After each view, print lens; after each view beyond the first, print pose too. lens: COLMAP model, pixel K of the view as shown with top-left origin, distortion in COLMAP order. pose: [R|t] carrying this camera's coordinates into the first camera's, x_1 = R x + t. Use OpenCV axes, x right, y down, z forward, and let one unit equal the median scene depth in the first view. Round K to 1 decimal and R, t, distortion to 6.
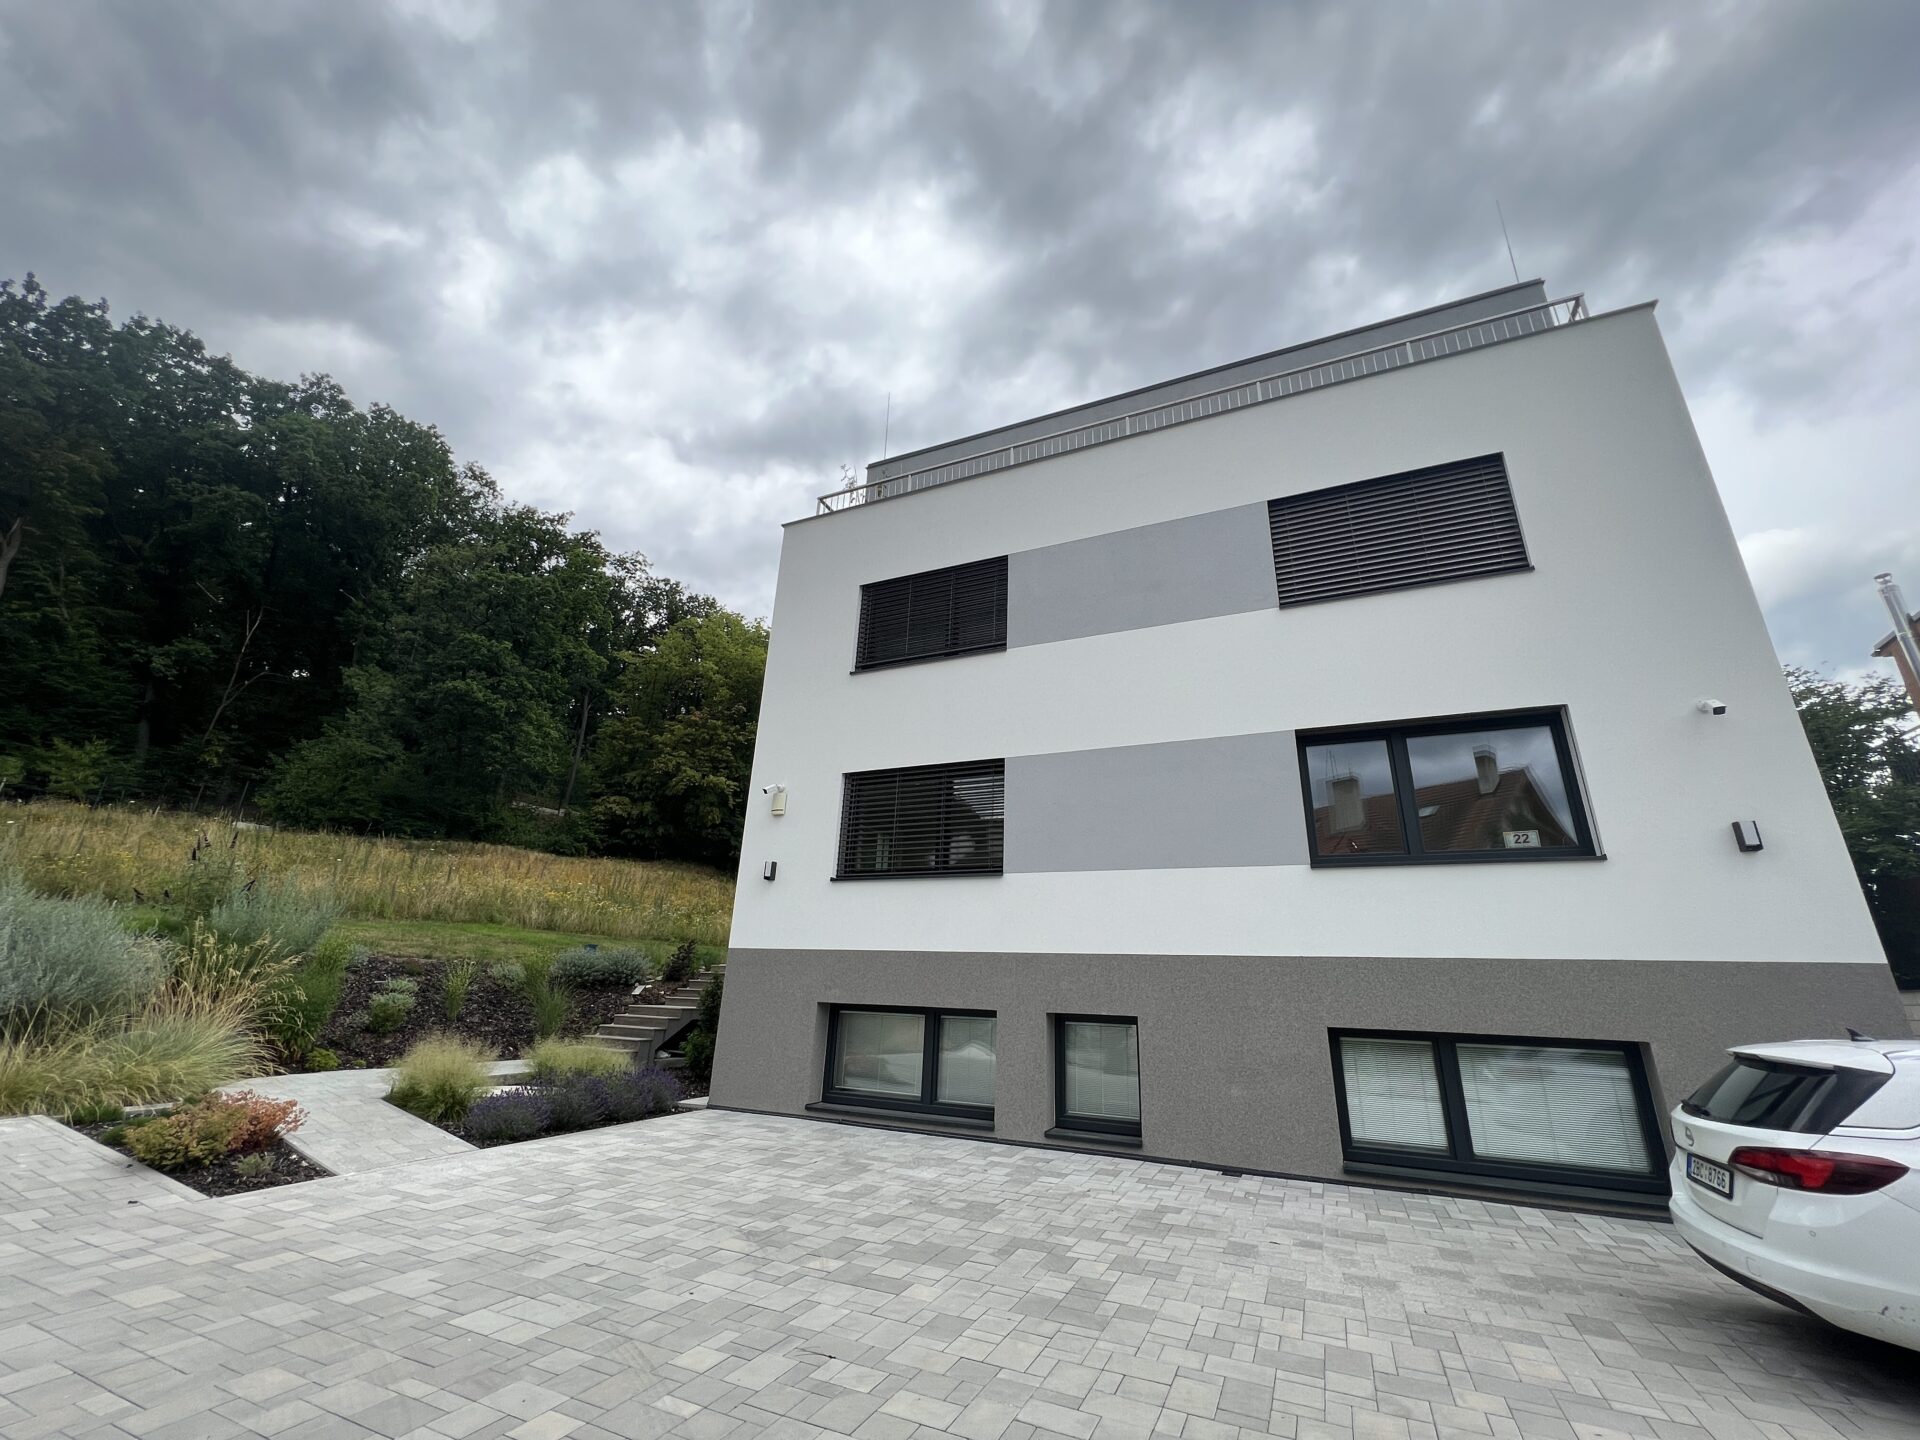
lens RADIAL K [[770.3, 0, 955.7], [0, 770.3, 716.7], [0, 0, 1]] dist [-0.001575, 0.000929]
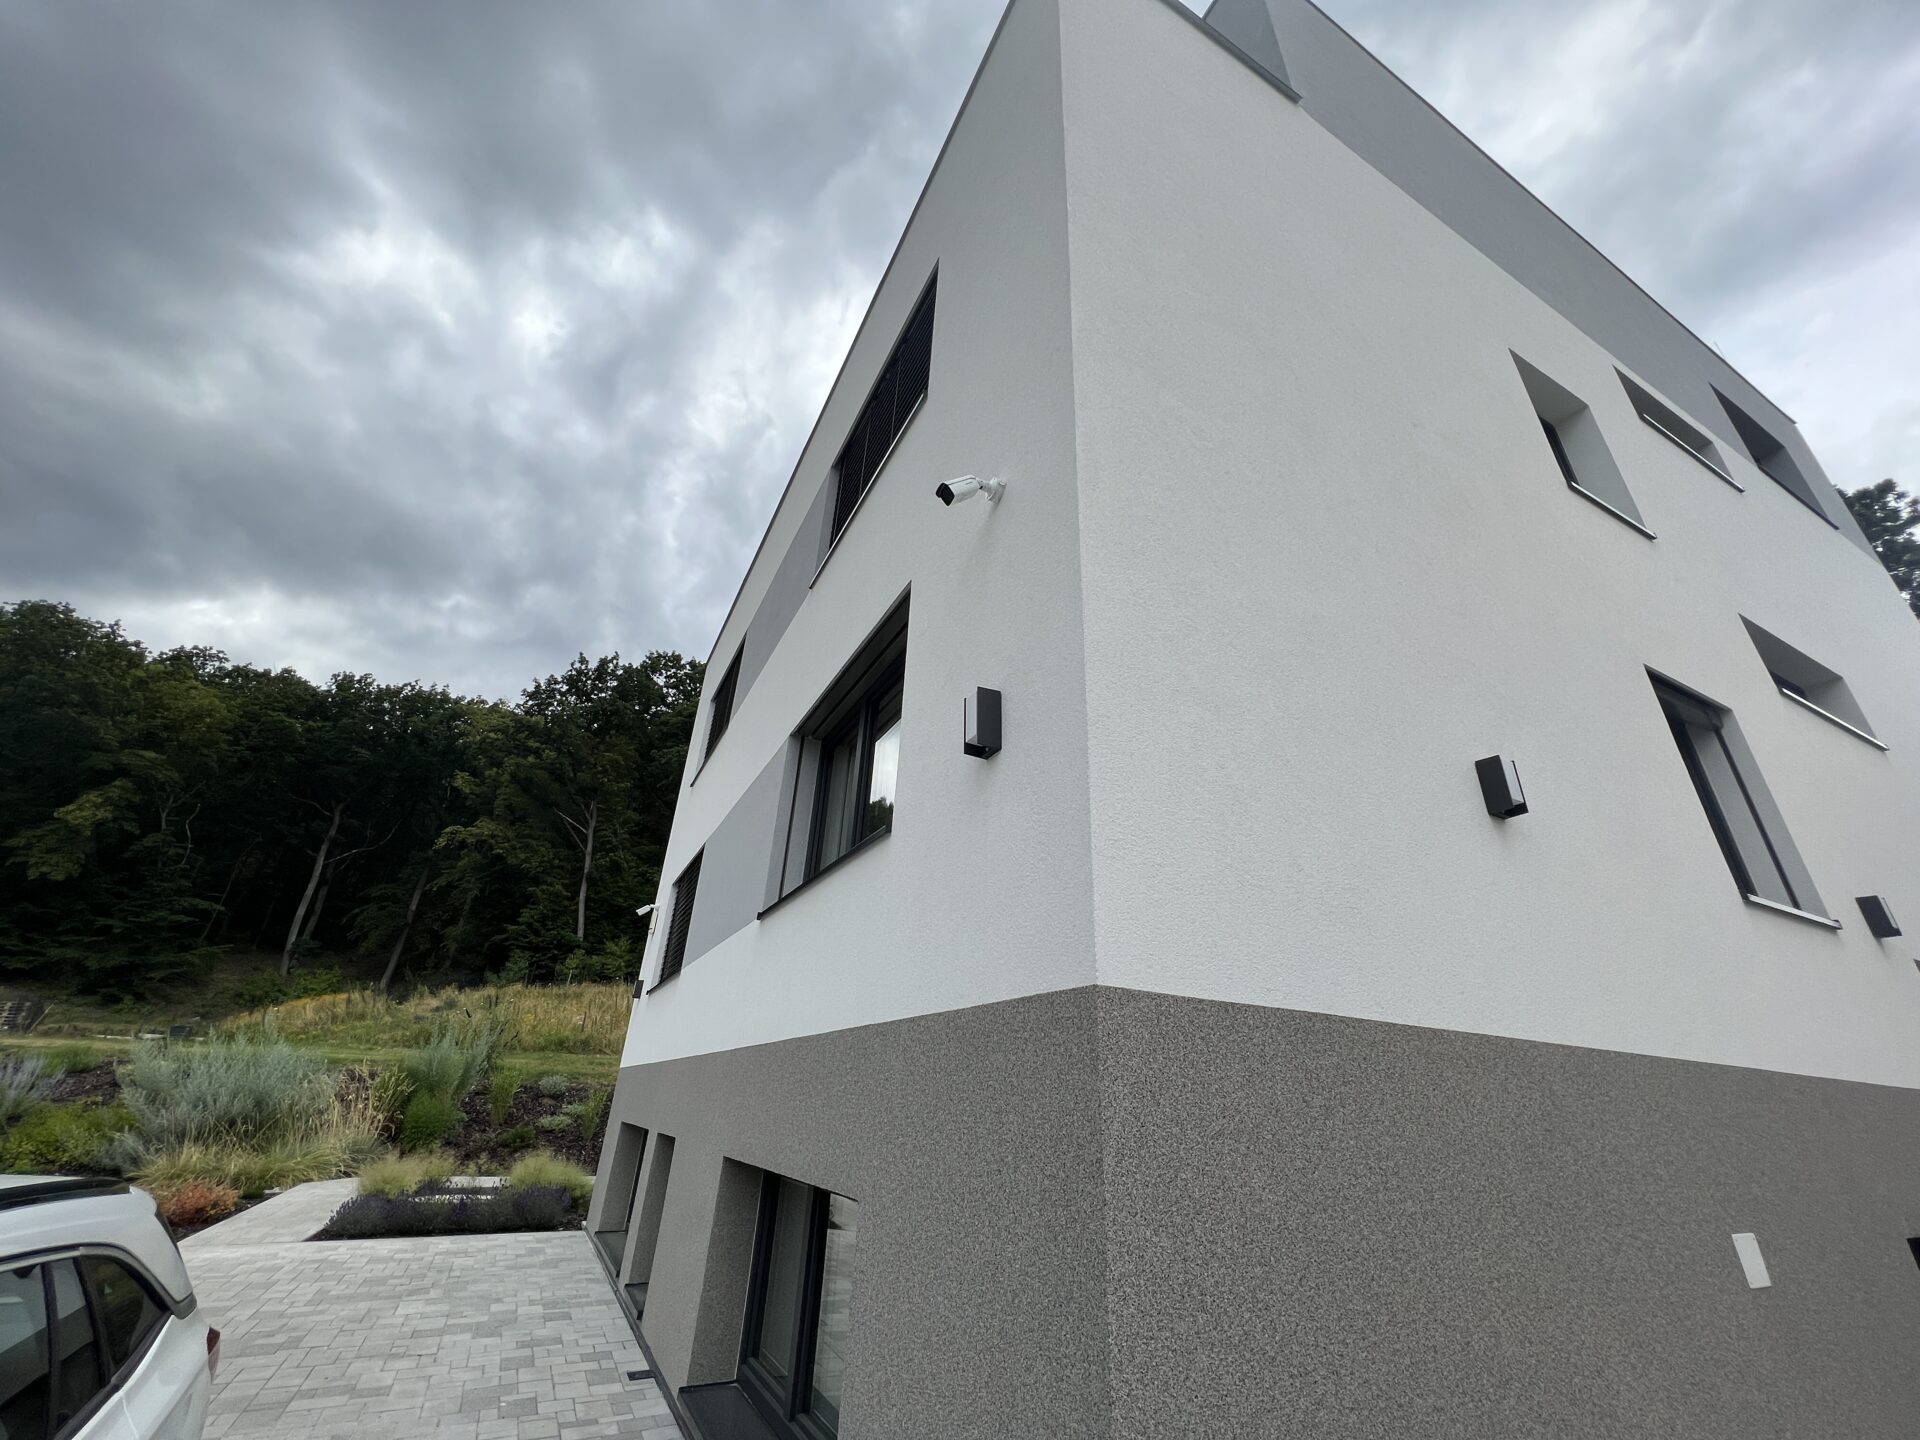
lens RADIAL K [[766.9, 0, 960.9], [0, 766.9, 717.0], [0, 0, 1]] dist [-0.001283, 0.000069]
pose [[0.793297, -0.284234, -0.538415, 0.774573], [0.203423, 0.957256, -0.205621, 0.151906], [0.573846, 0.053593, 0.817208, 0.385230]]
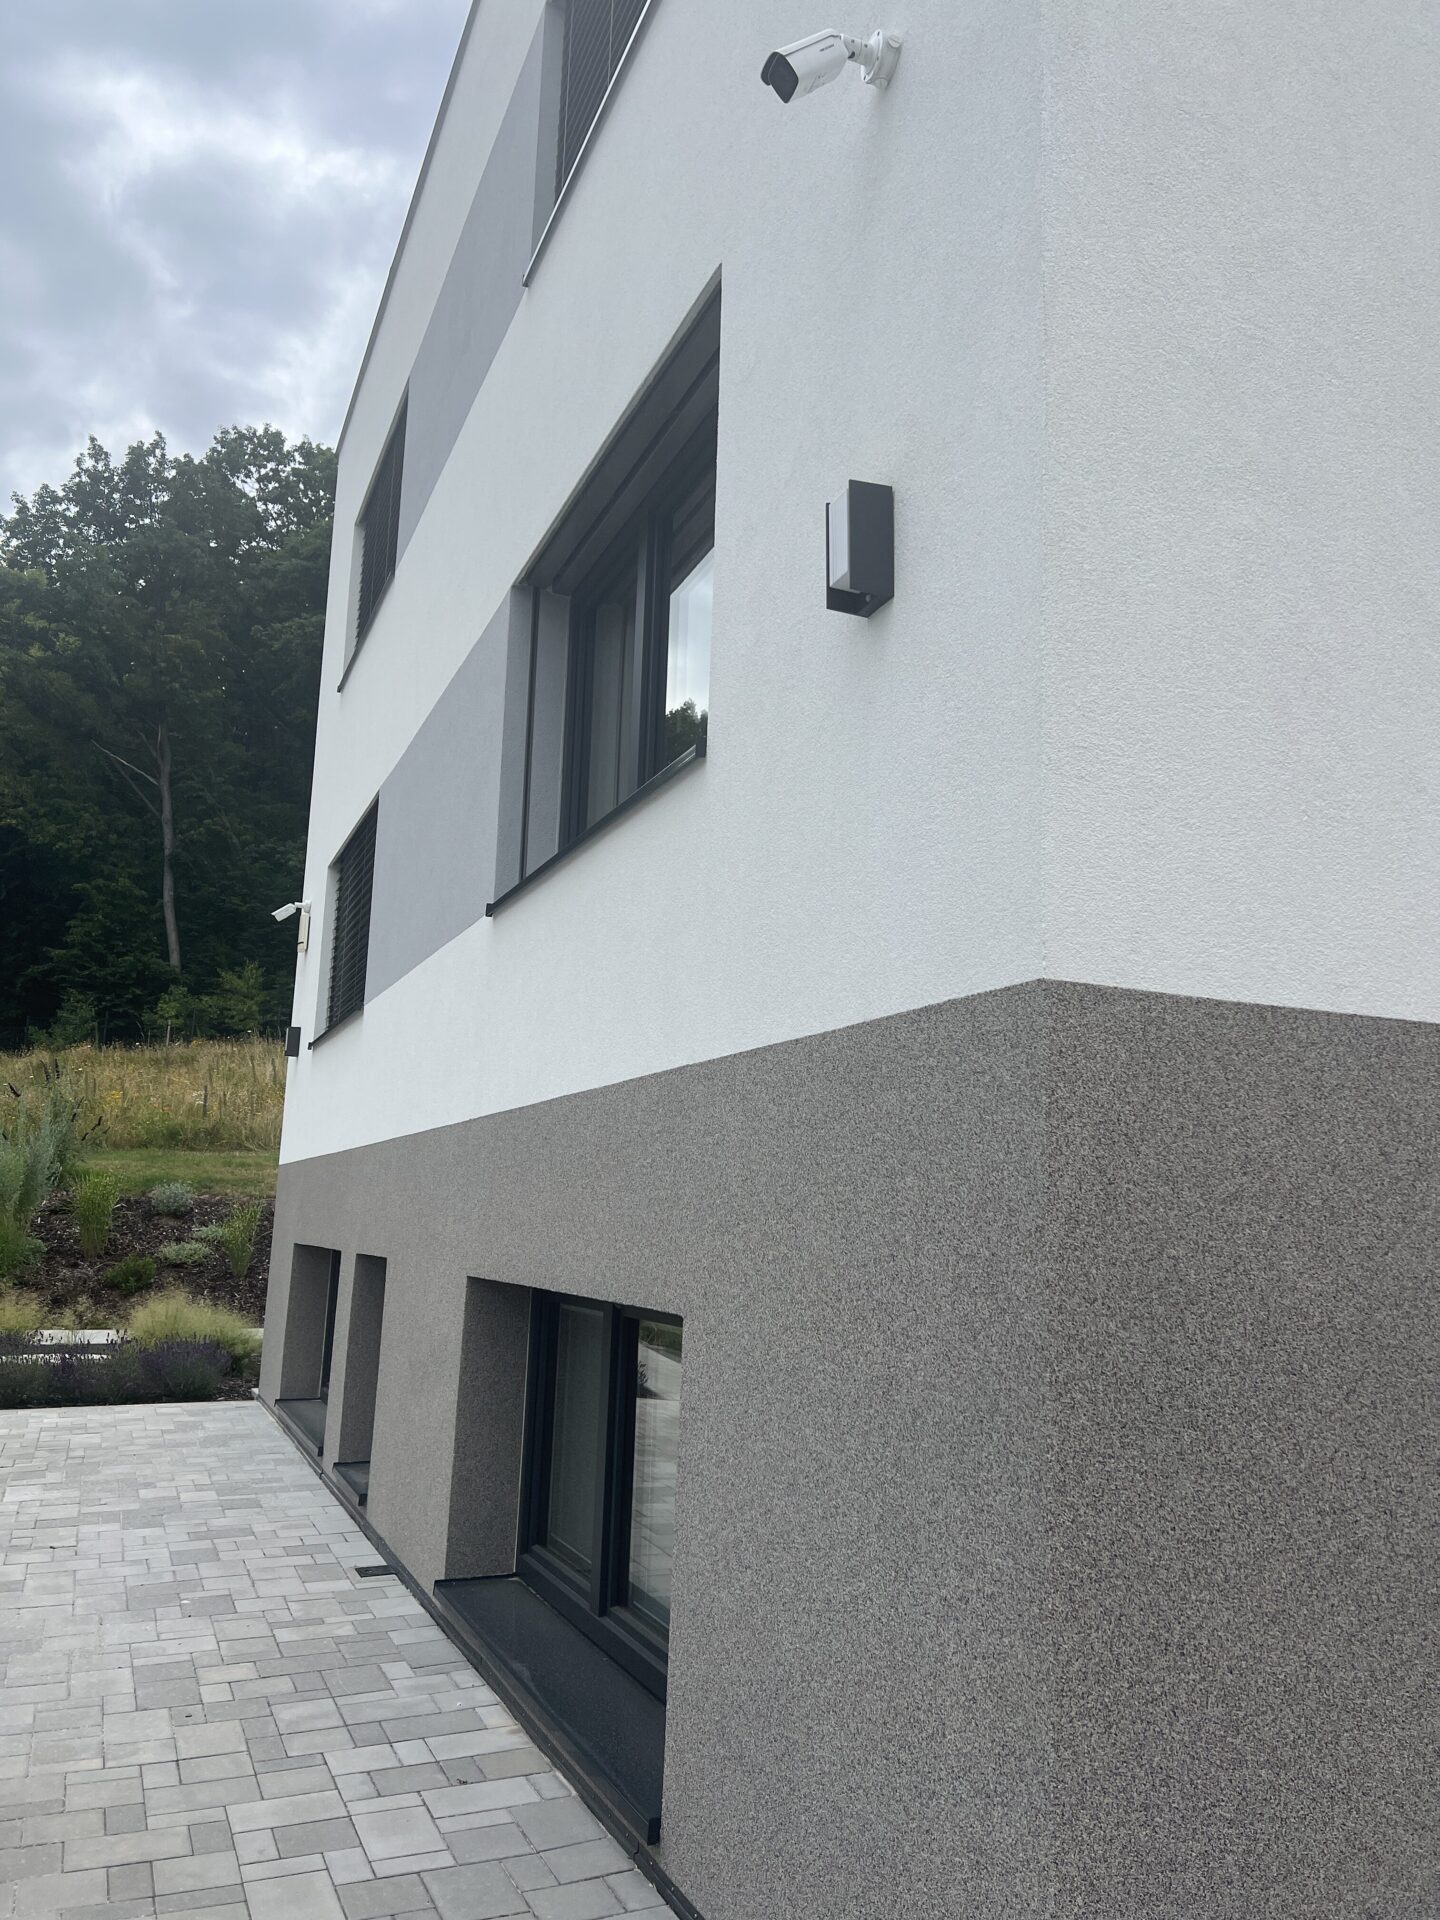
lens RADIAL K [[1437.3, 0, 731.5], [0, 1437.3, 959.0], [0, 0, 1]] dist [0.059733, -0.072408]
pose [[0.742006, -0.139817, -0.655652, 0.790058], [0.230343, 0.971639, 0.053480, 0.156965], [0.629579, -0.190707, 0.753167, 0.366690]]
